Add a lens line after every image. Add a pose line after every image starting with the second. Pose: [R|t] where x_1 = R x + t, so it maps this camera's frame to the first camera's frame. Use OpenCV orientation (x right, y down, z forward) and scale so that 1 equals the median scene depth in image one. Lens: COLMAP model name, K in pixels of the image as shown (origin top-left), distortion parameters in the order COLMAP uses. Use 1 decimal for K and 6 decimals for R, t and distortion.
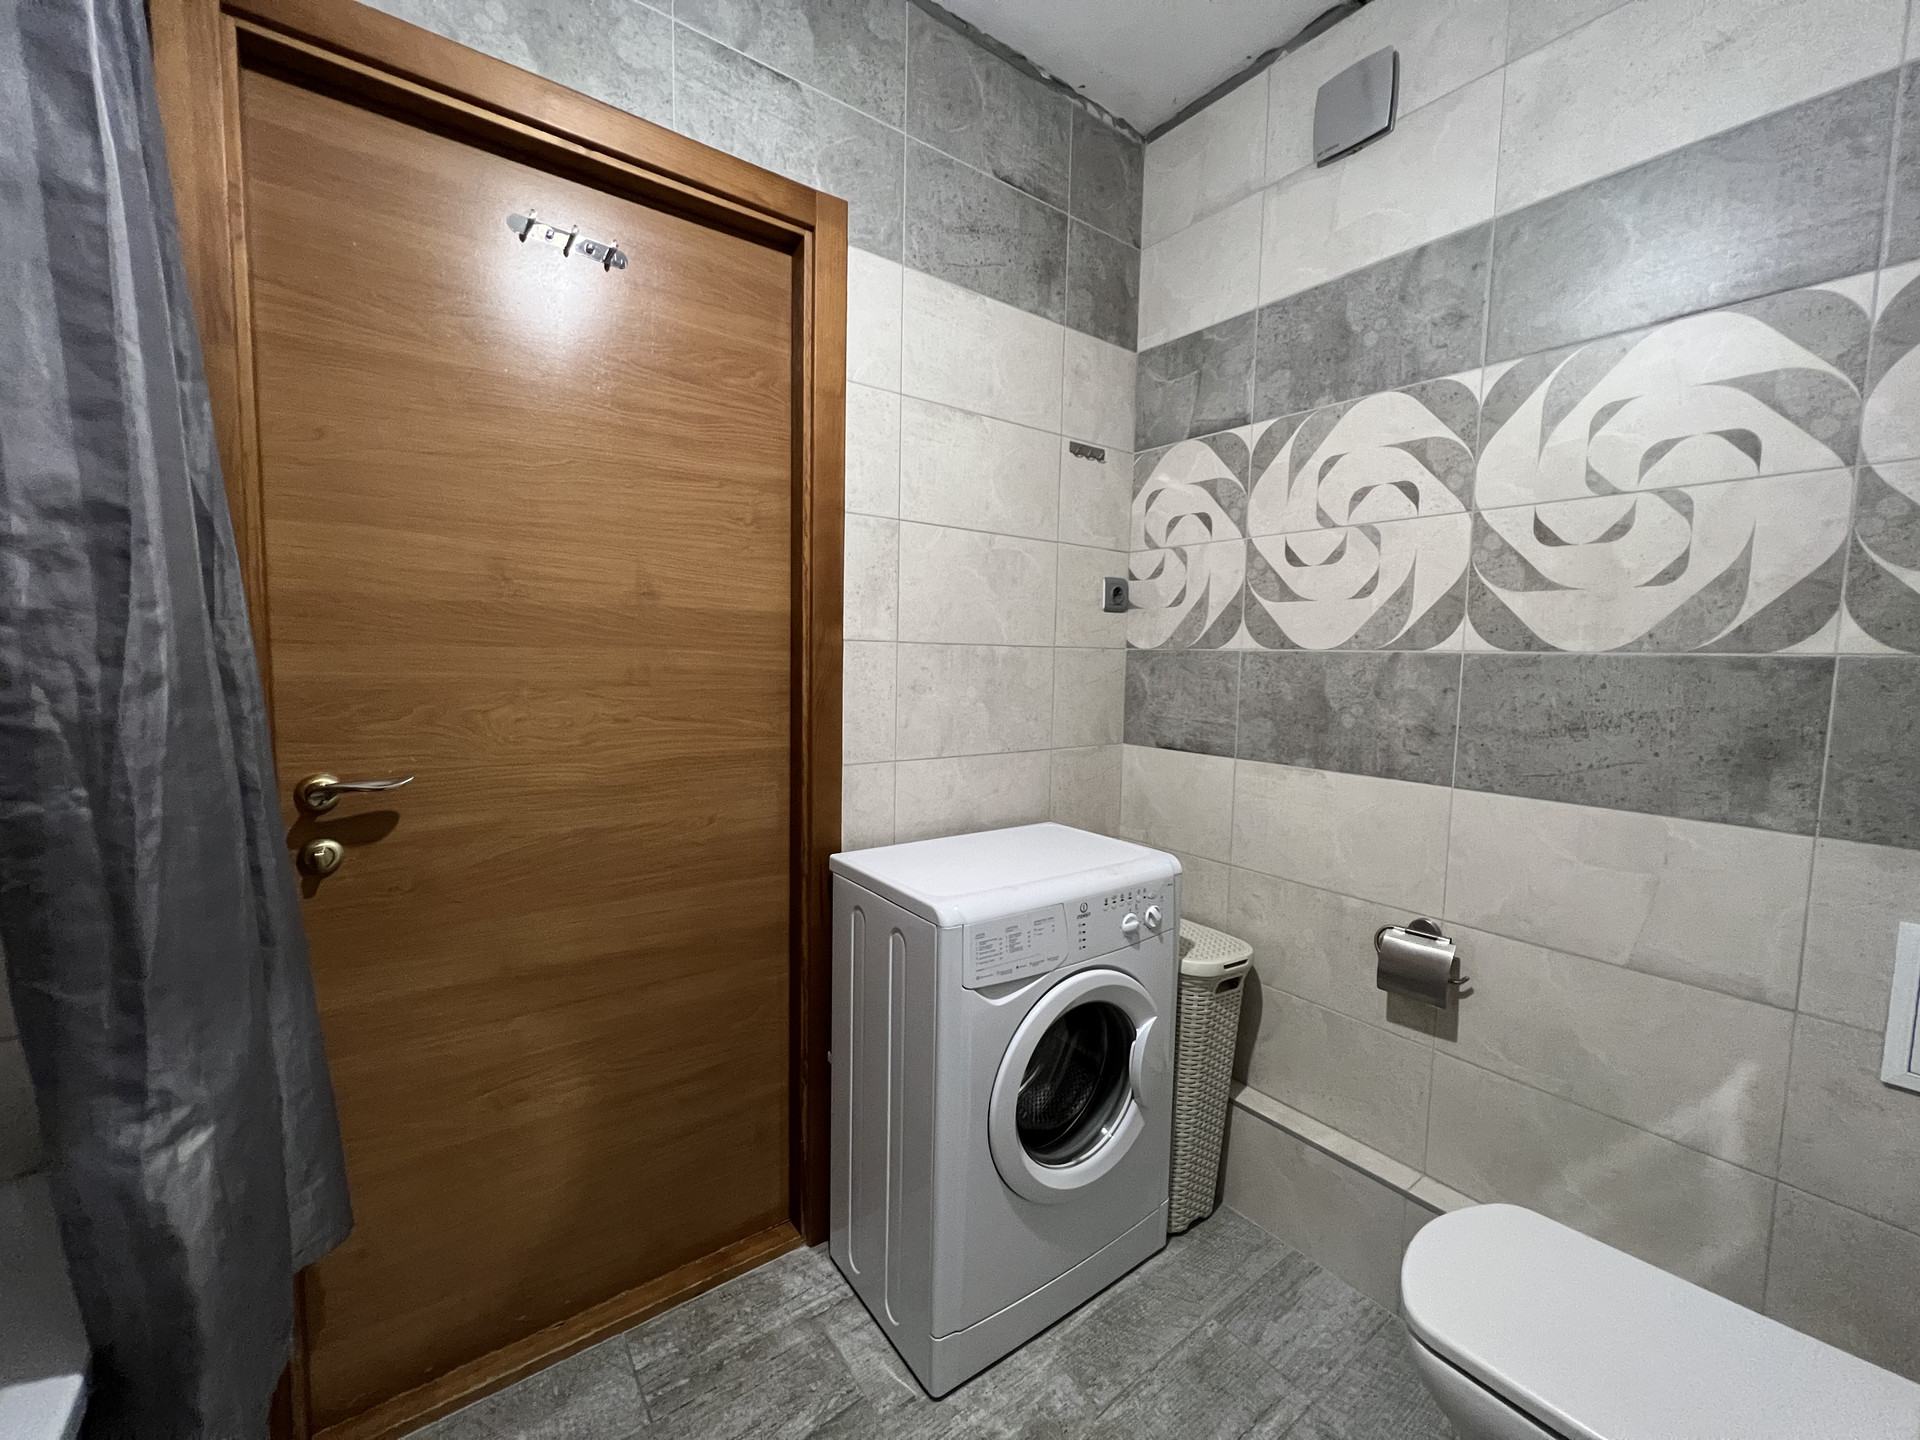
lens RADIAL K [[767.6, 0, 954.1], [0, 767.6, 716.9], [0, 0, 1]] dist [-0.002135, 0.000581]
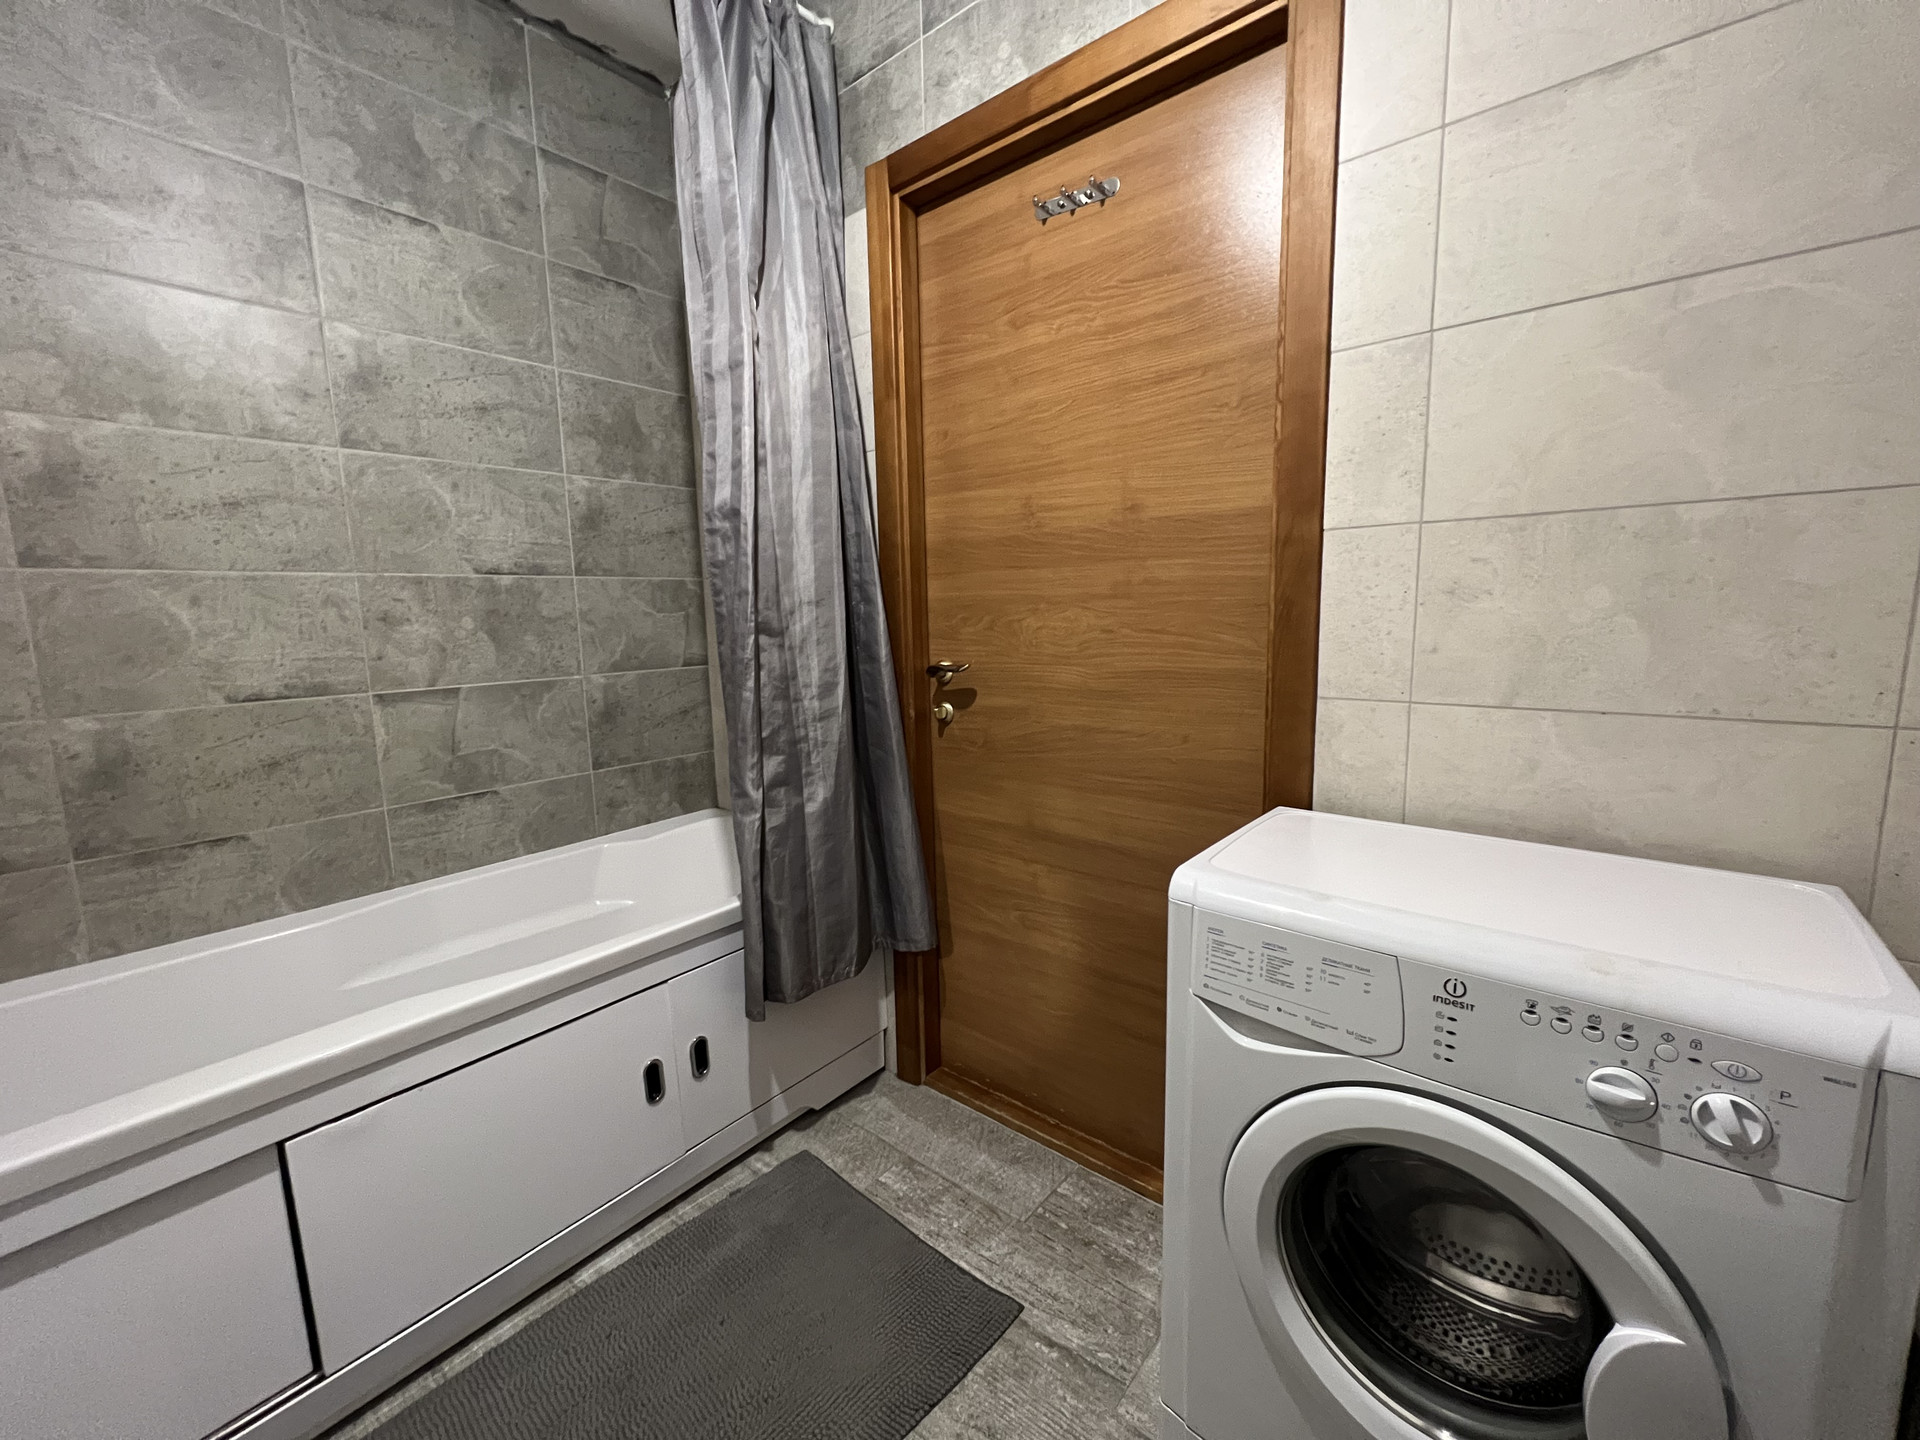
lens RADIAL K [[770.6, 0, 955.1], [0, 770.6, 716.7], [0, 0, 1]] dist [-0.004836, 0.001982]
pose [[0.233862, 0.108891, -0.966153, 0.592991], [-0.051017, 0.993714, 0.099649, 0.028059], [0.970930, 0.025986, 0.237947, 0.546443]]
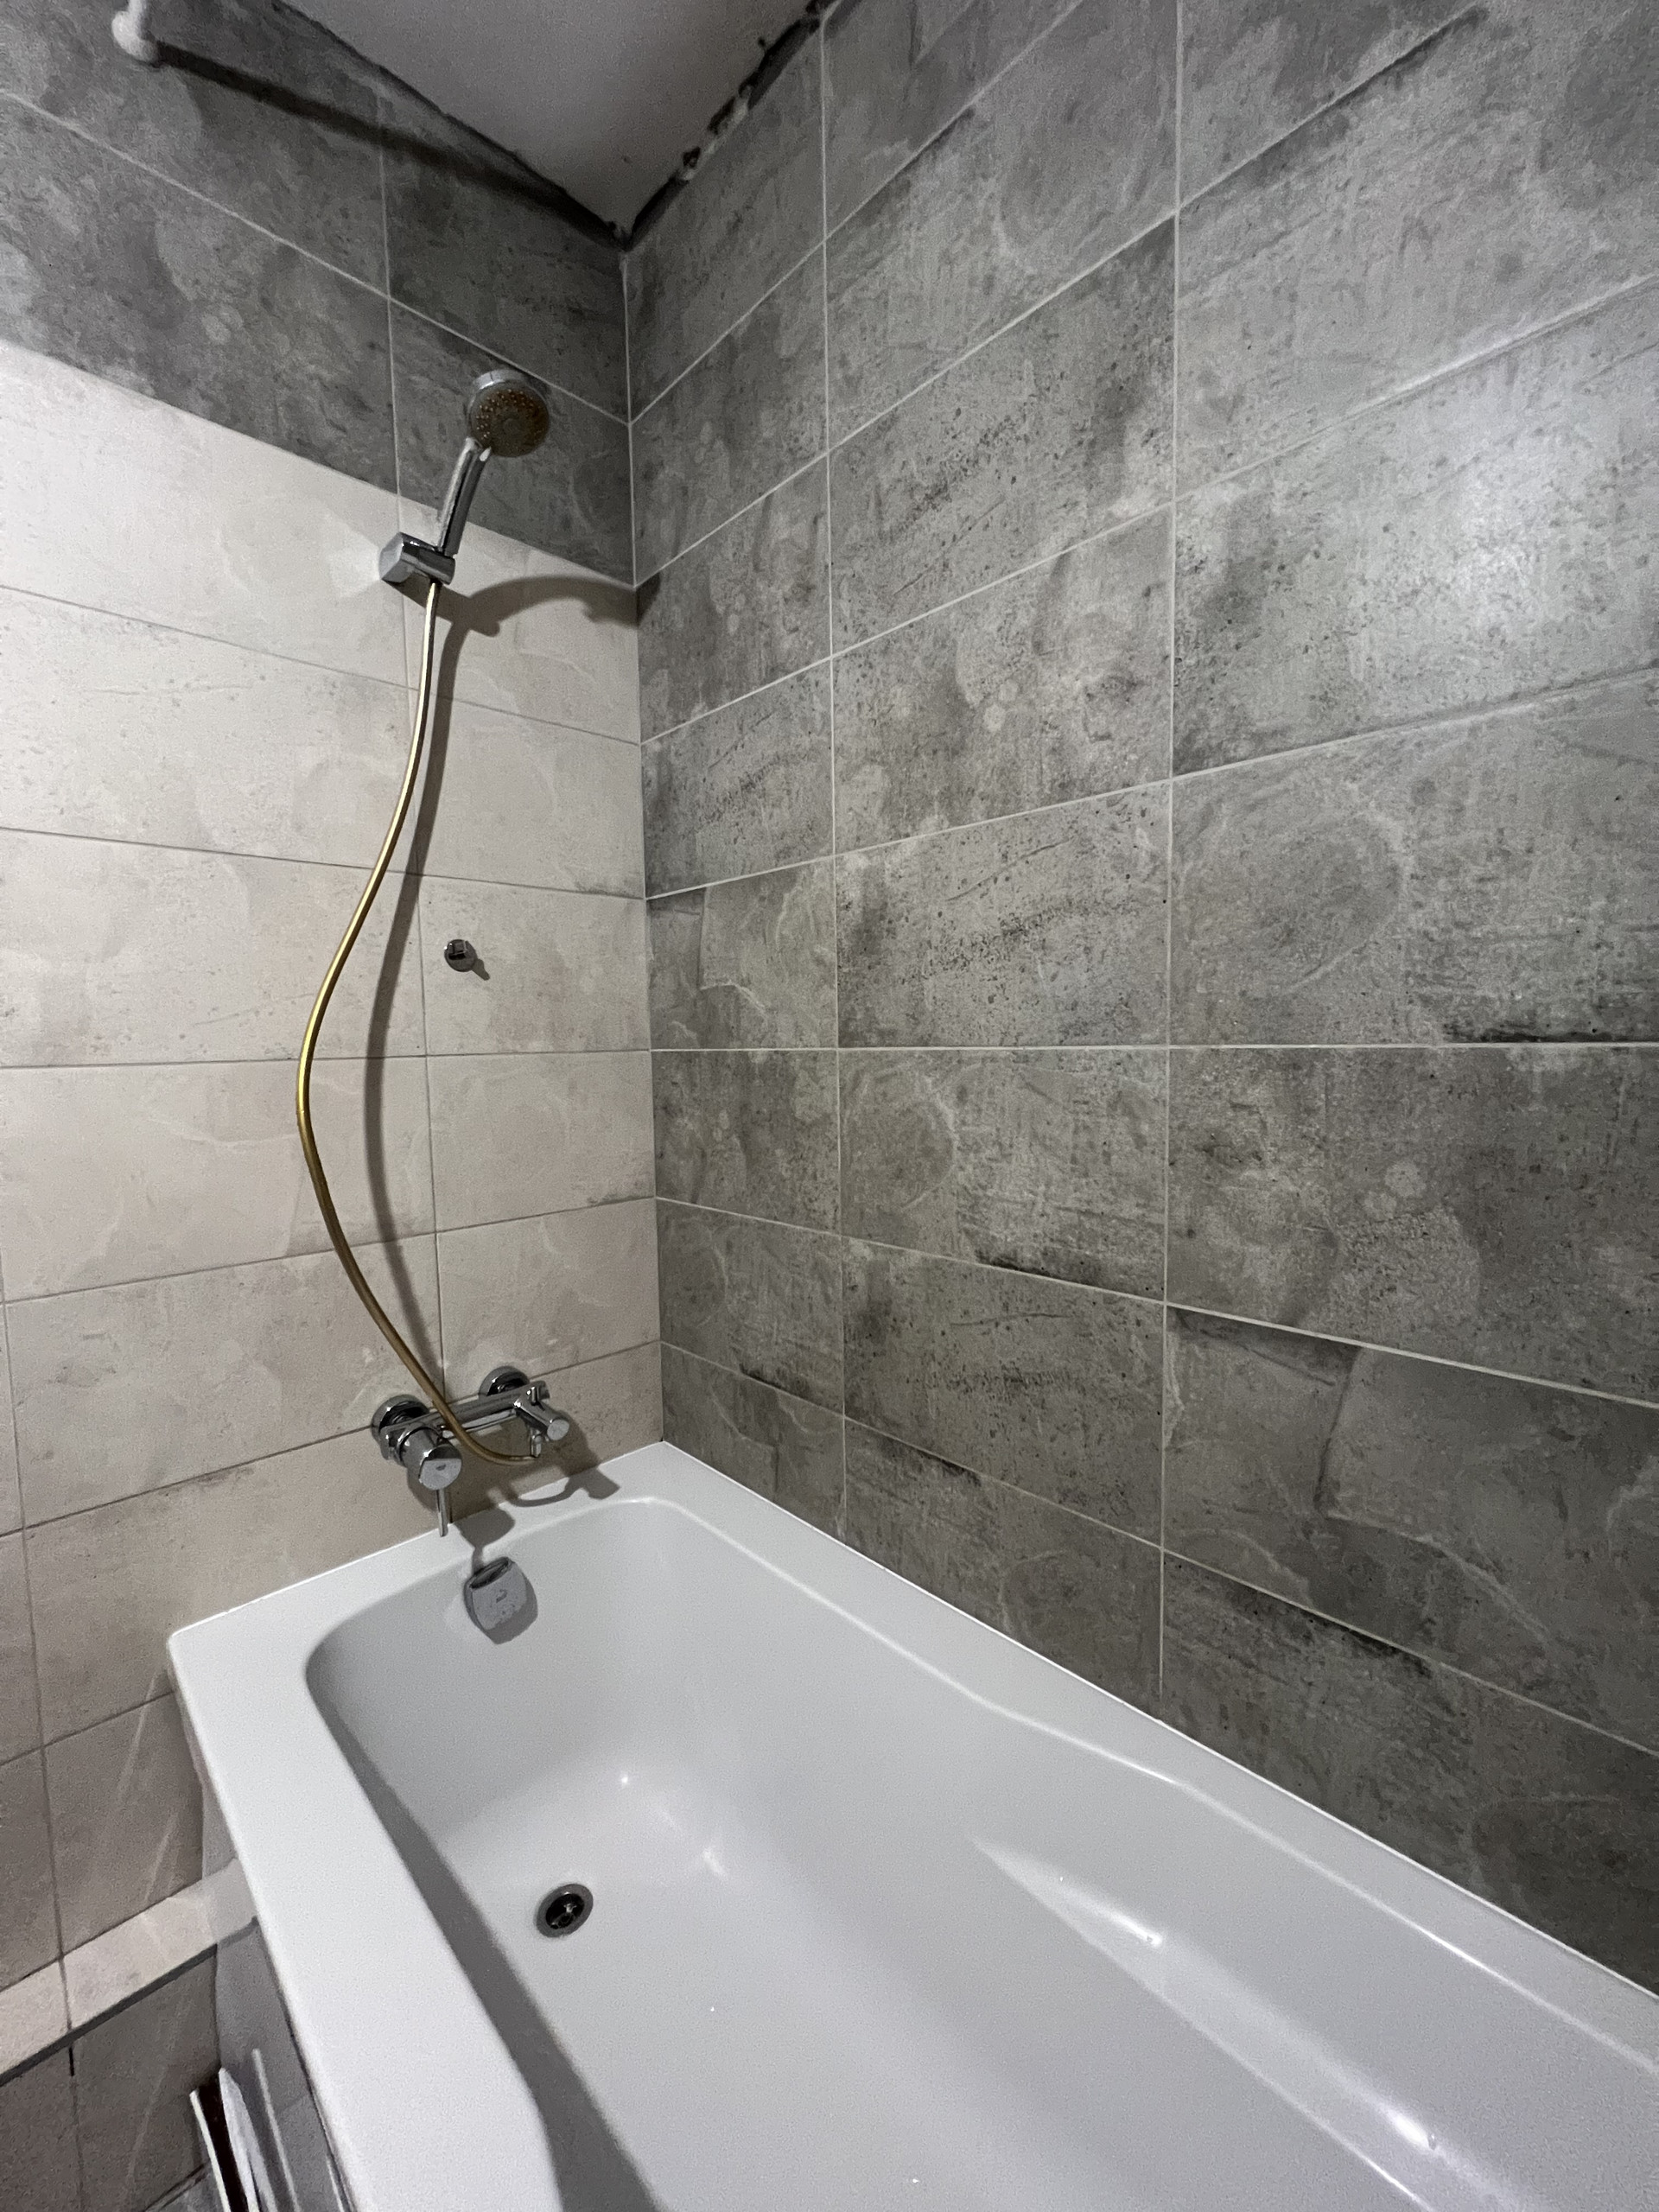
lens RADIAL K [[884.4, 0, 833.1], [0, 884.4, 1100.0], [0, 0, 1]] dist [-0.002135, 0.000581]
pose [[-0.990719, 0.007530, -0.135719, -0.490679], [-0.012904, 0.988745, 0.149054, -0.080820], [0.135314, 0.149422, -0.979471, 0.512470]]
